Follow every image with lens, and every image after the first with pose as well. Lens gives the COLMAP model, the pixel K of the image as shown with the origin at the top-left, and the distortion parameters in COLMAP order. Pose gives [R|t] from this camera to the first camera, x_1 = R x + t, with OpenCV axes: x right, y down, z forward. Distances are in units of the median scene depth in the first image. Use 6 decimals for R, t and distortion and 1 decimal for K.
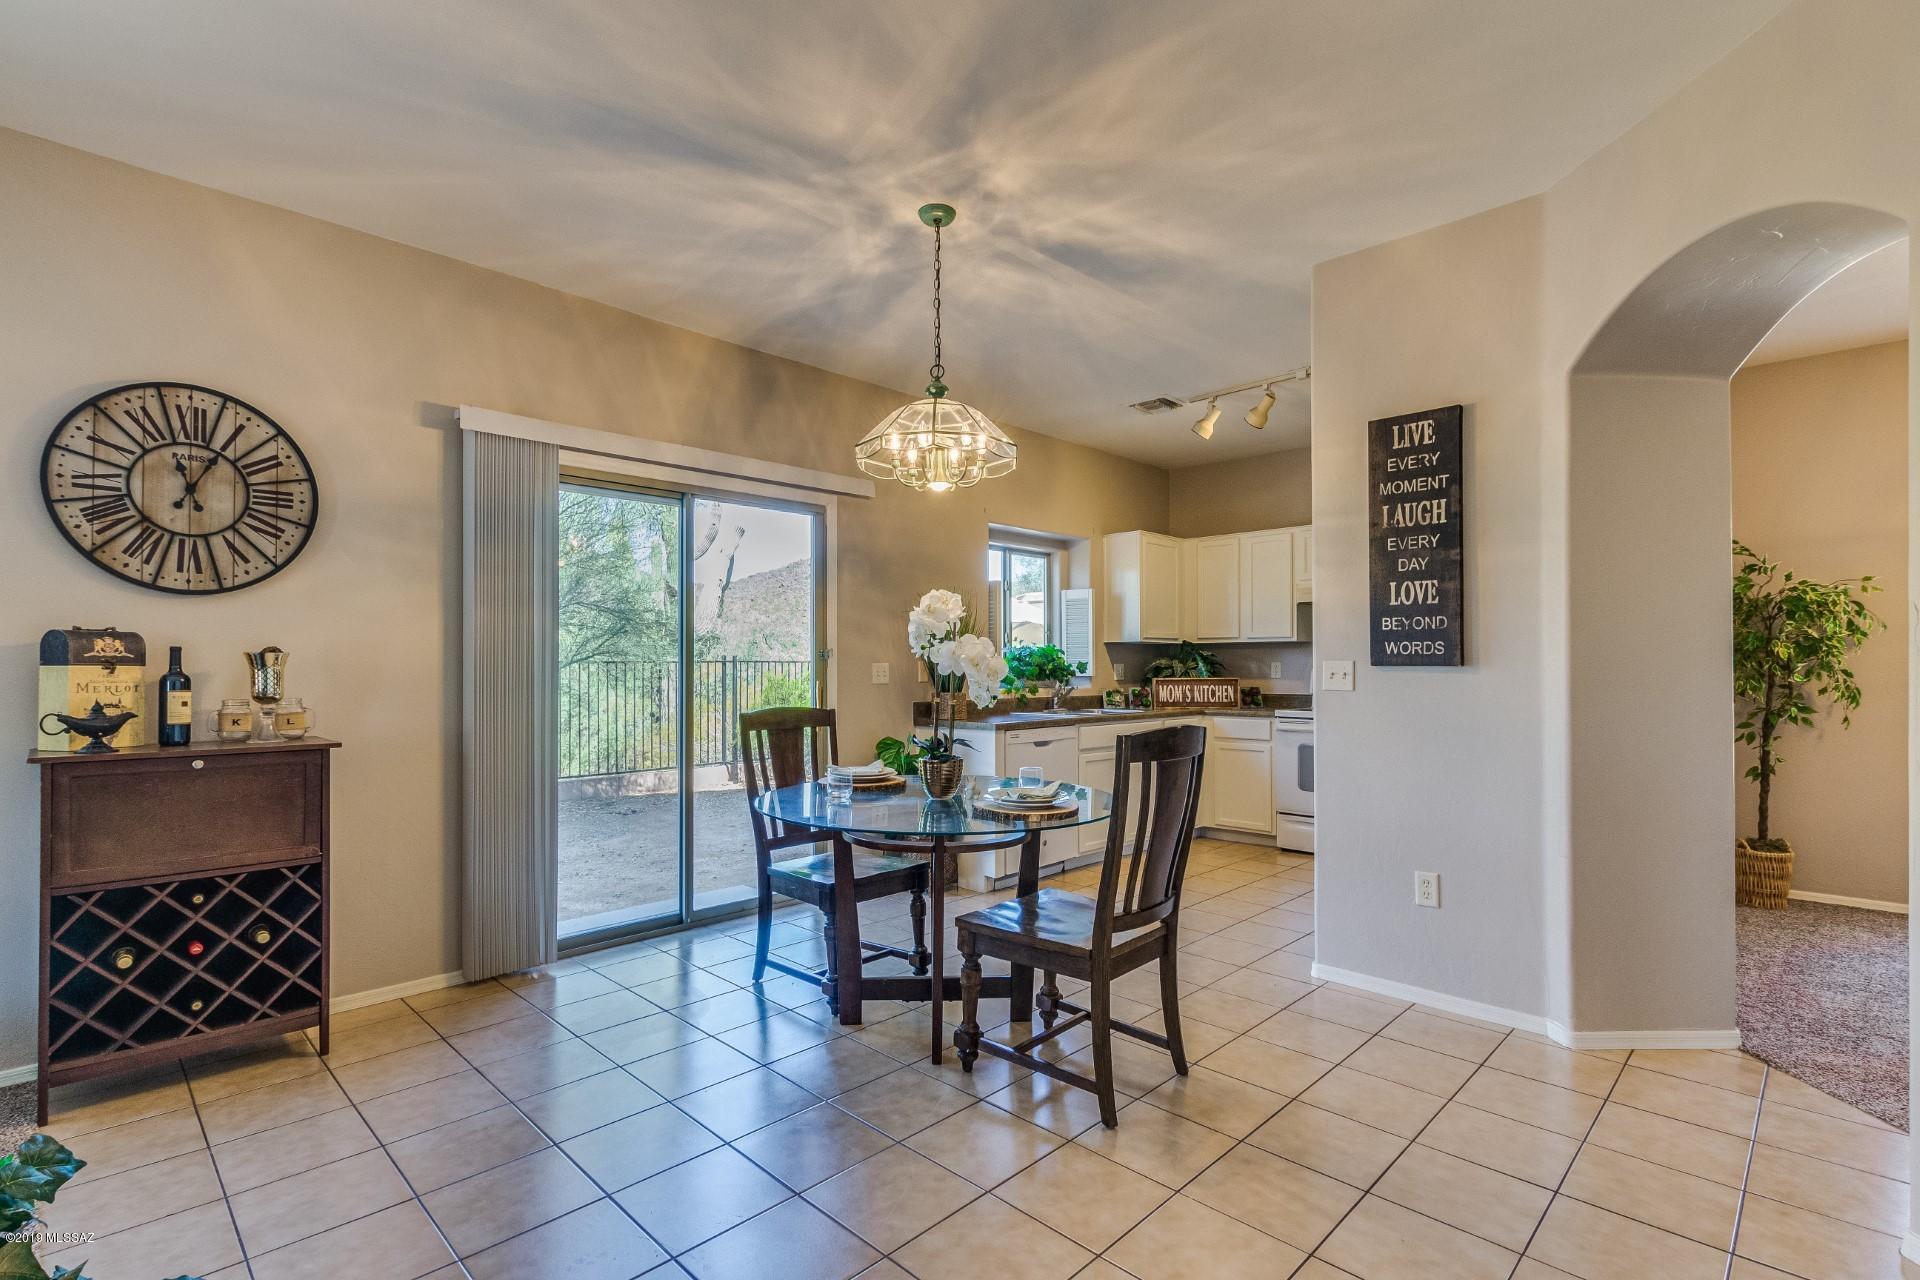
lens RADIAL K [[885.2, 0, 955.5], [0, 885.2, 659.9], [0, 0, 1]] dist [0.002146, -0.000118]
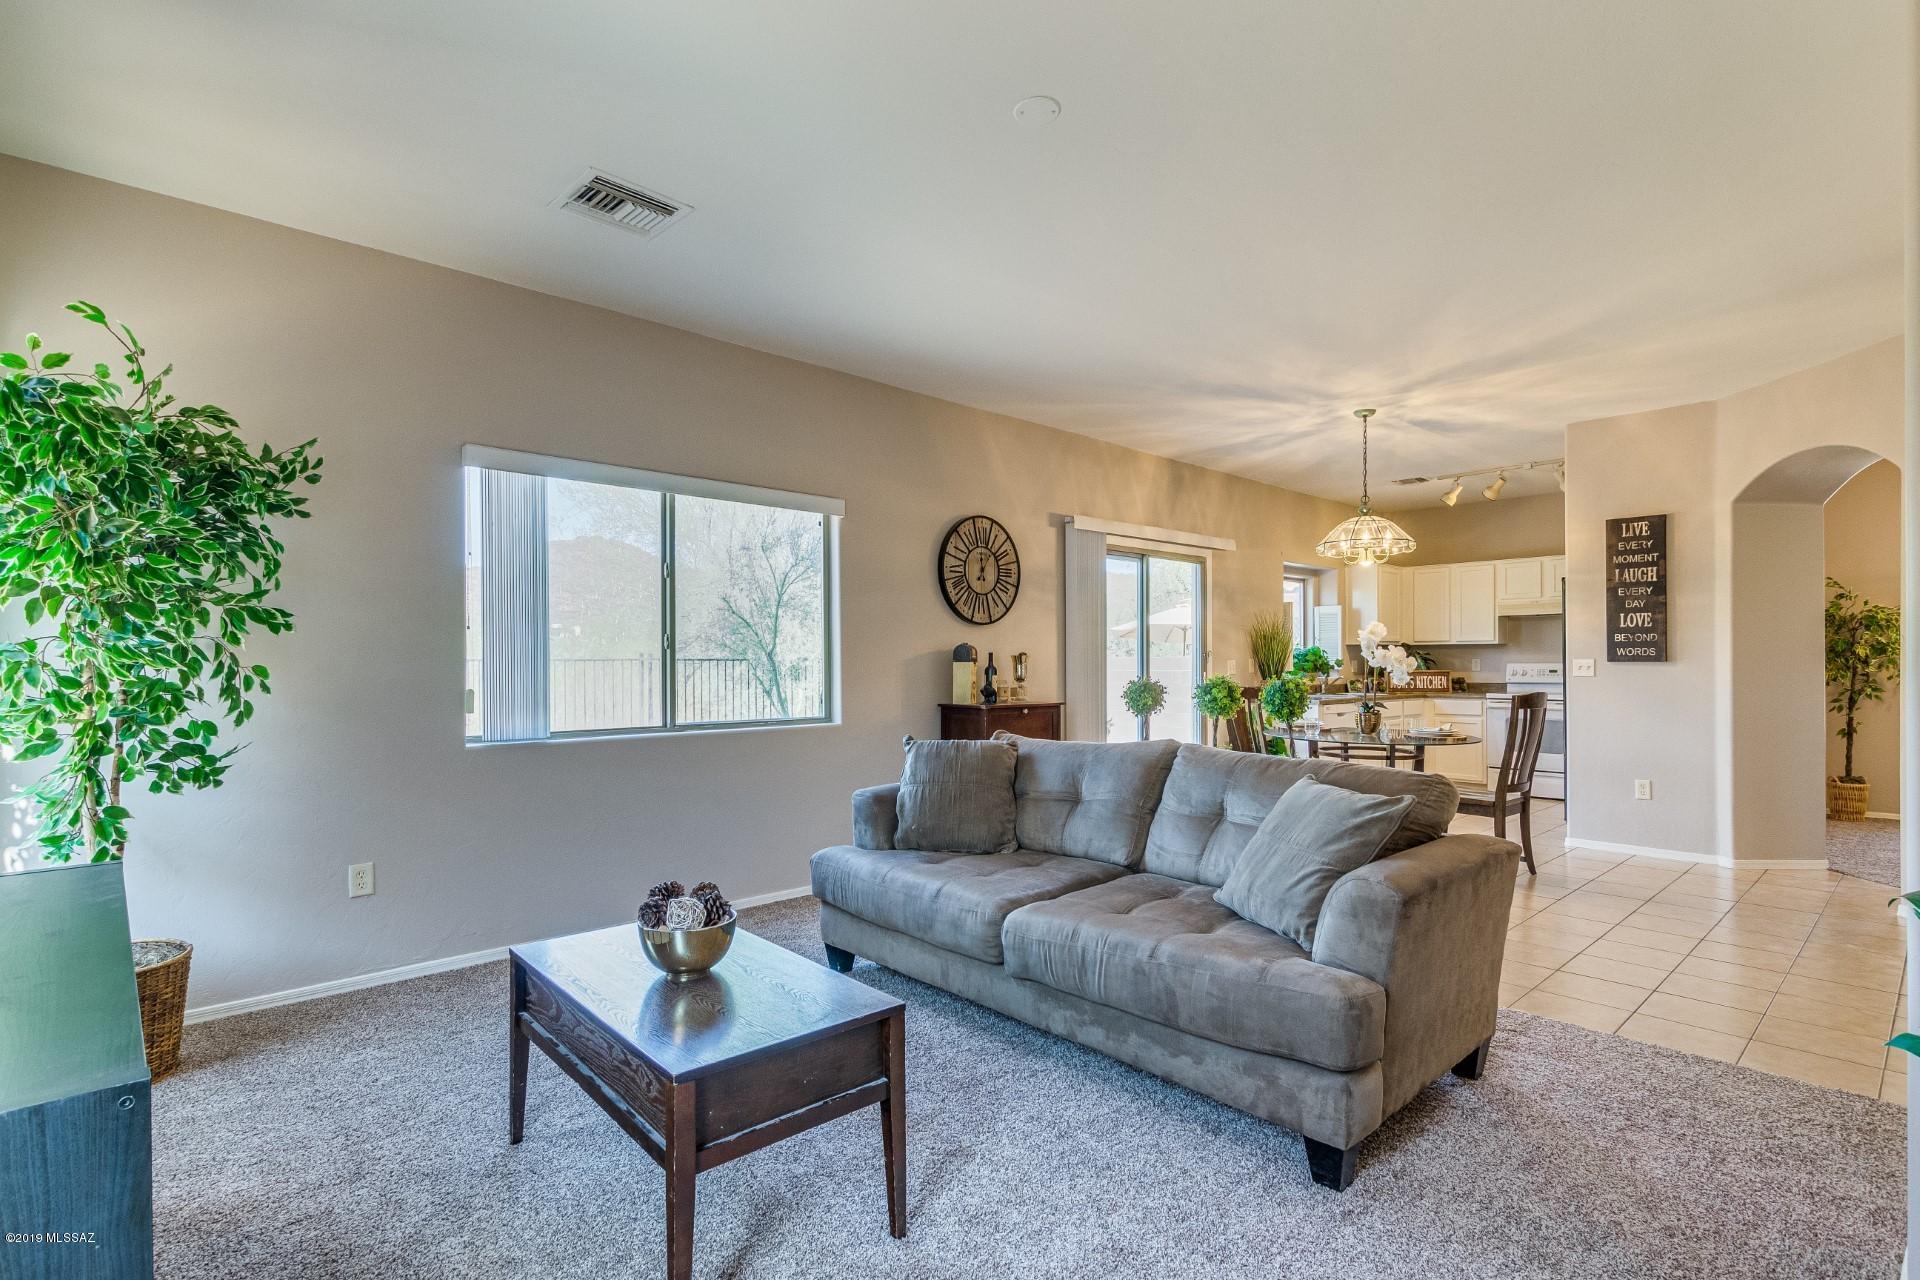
lens RADIAL K [[909.3, 0, 957.8], [0, 909.3, 660.3], [0, 0, 1]] dist [0.001803, -0.000673]
pose [[0.998818, -0.001478, -0.048576, -0.595353], [0.001713, 0.999987, 0.004805, -0.005540], [0.048568, -0.004882, 0.998808, -0.699439]]
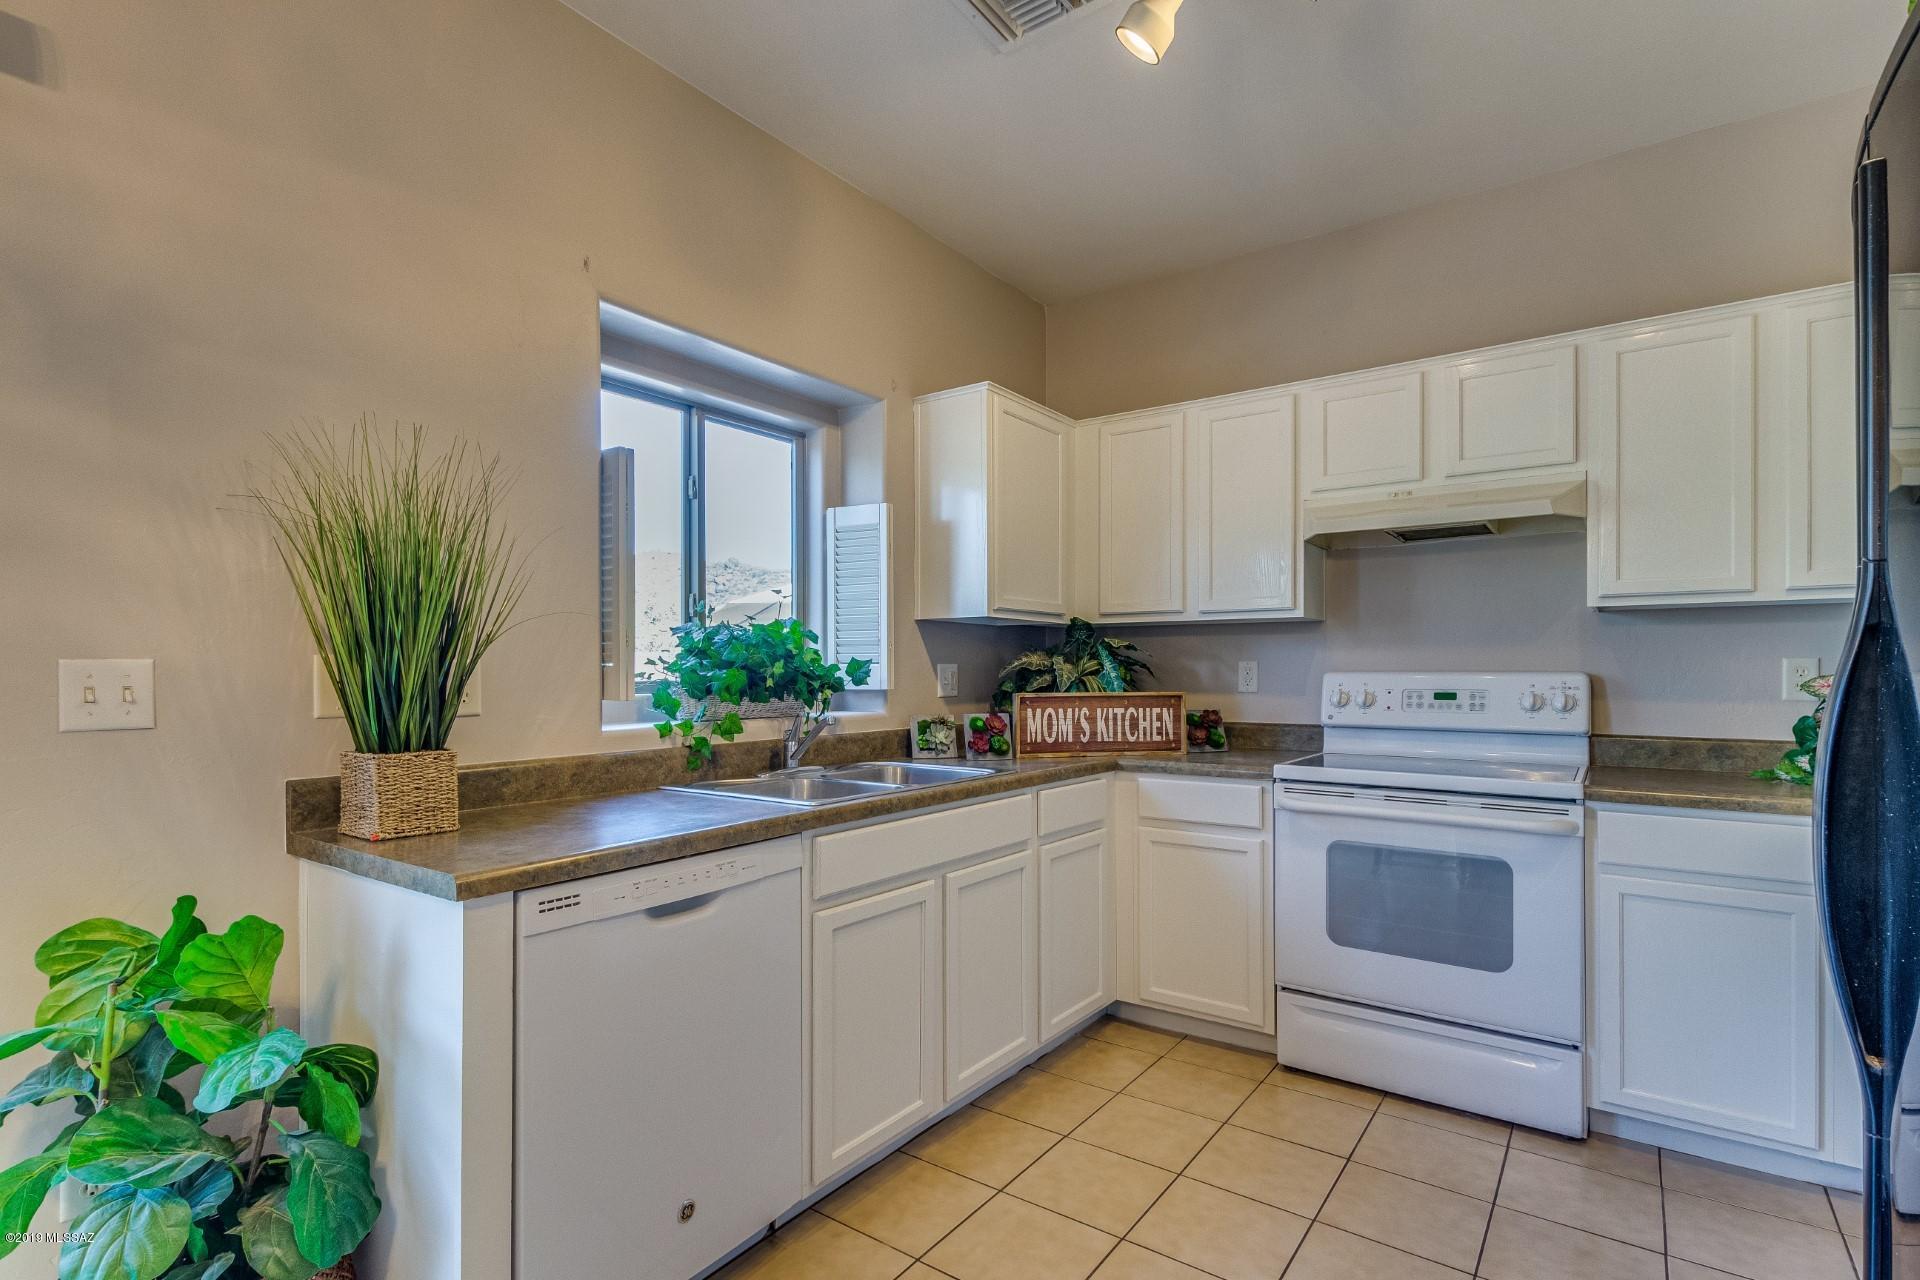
lens RADIAL K [[909.3, 0, 957.8], [0, 909.3, 660.3], [0, 0, 1]] dist [0.001803, -0.000673]
pose [[0.987867, 0.001470, 0.155294, 0.187164], [-0.001276, 0.999998, -0.001351, 0.005288], [-0.155296, 0.001136, 0.987867, 0.833573]]
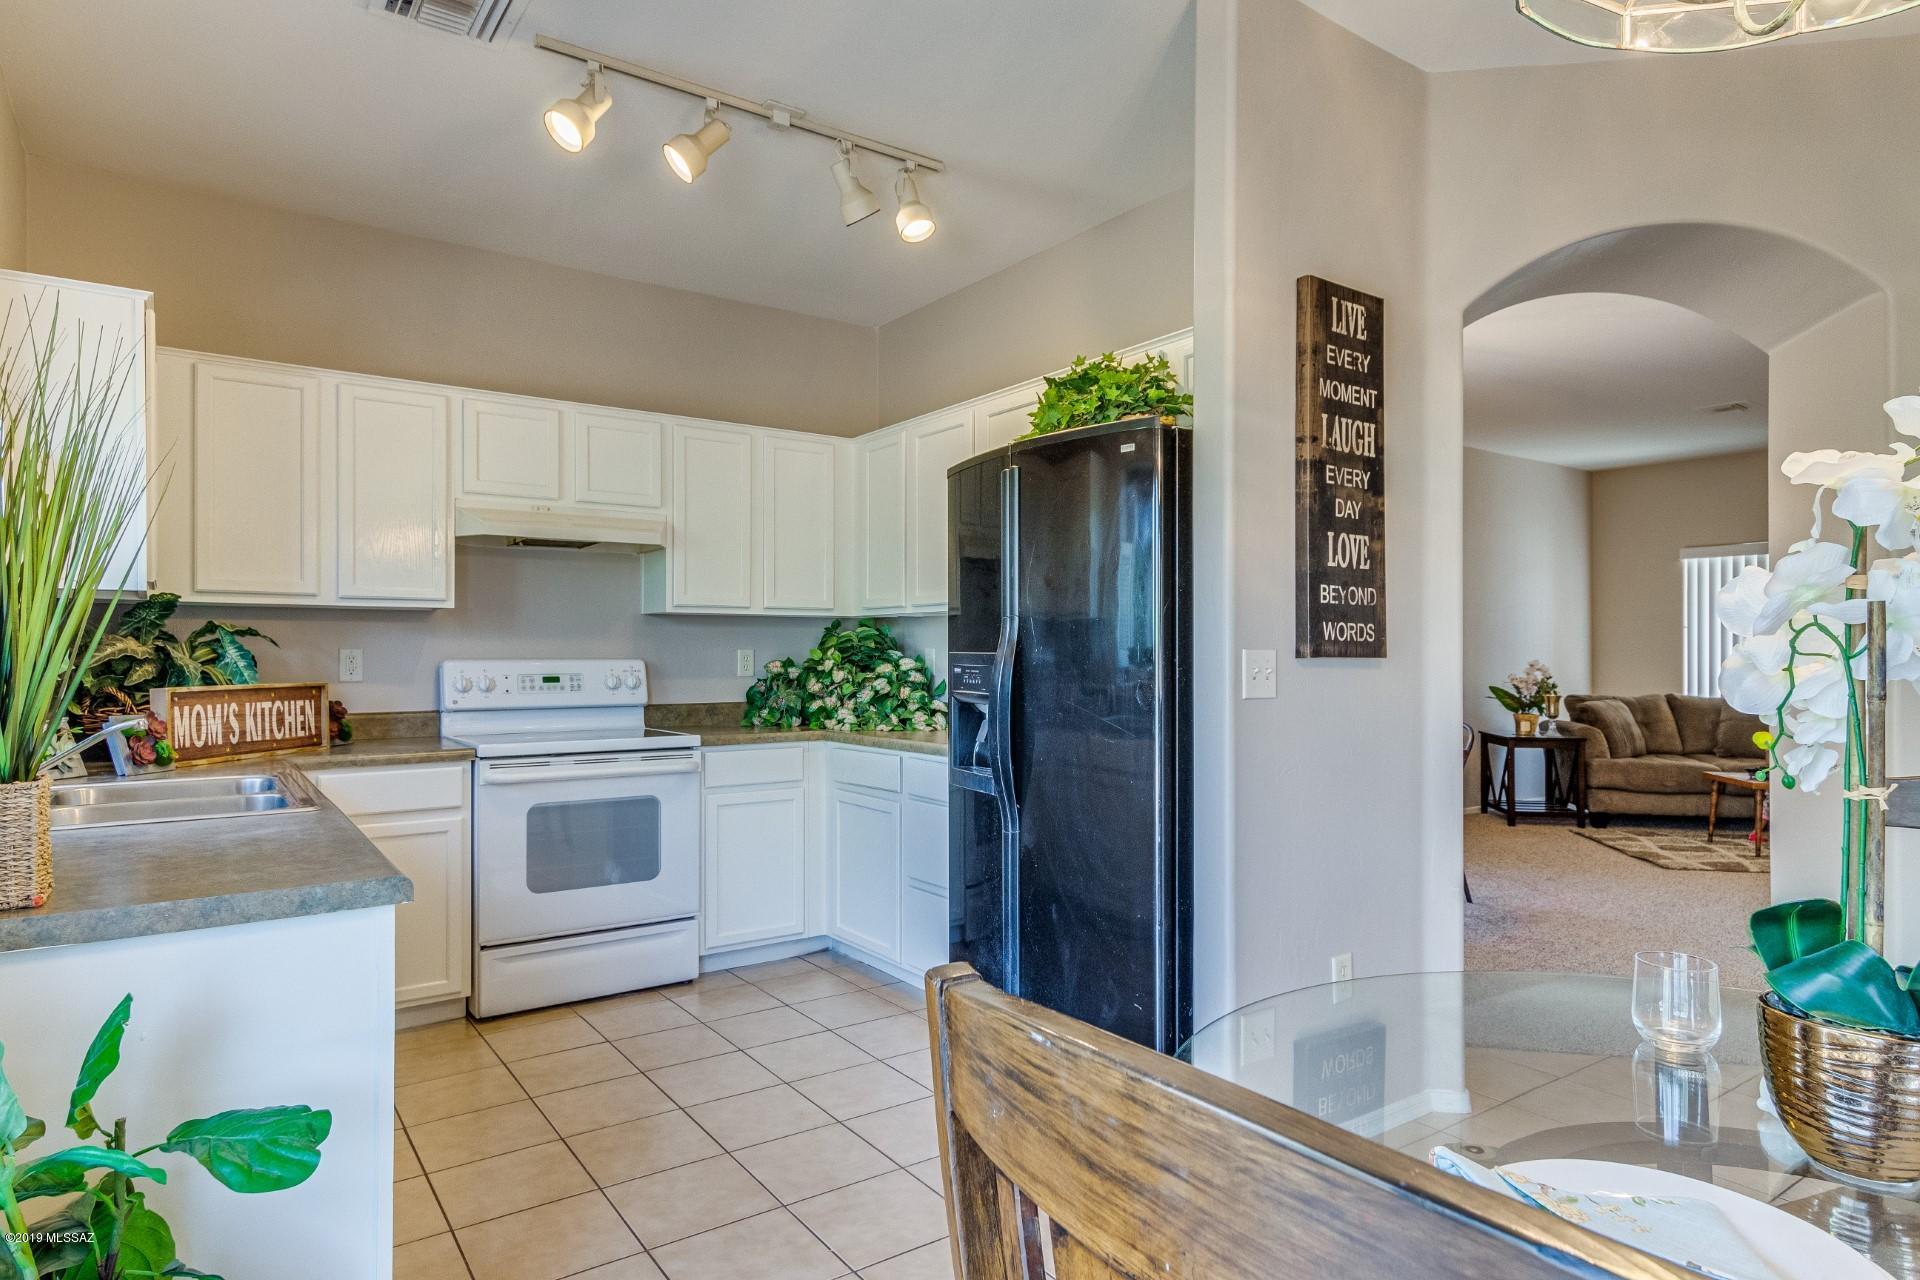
lens RADIAL K [[1084.7, 0, 956.9], [0, 1084.7, 652.4], [0, 0, 1]] dist [0.016591, 0.000386]
pose [[0.173375, 0.002858, 0.984852, -0.294200], [-0.007700, 0.999969, -0.001547, 0.005073], [-0.984826, -0.007315, 0.173391, 0.934529]]
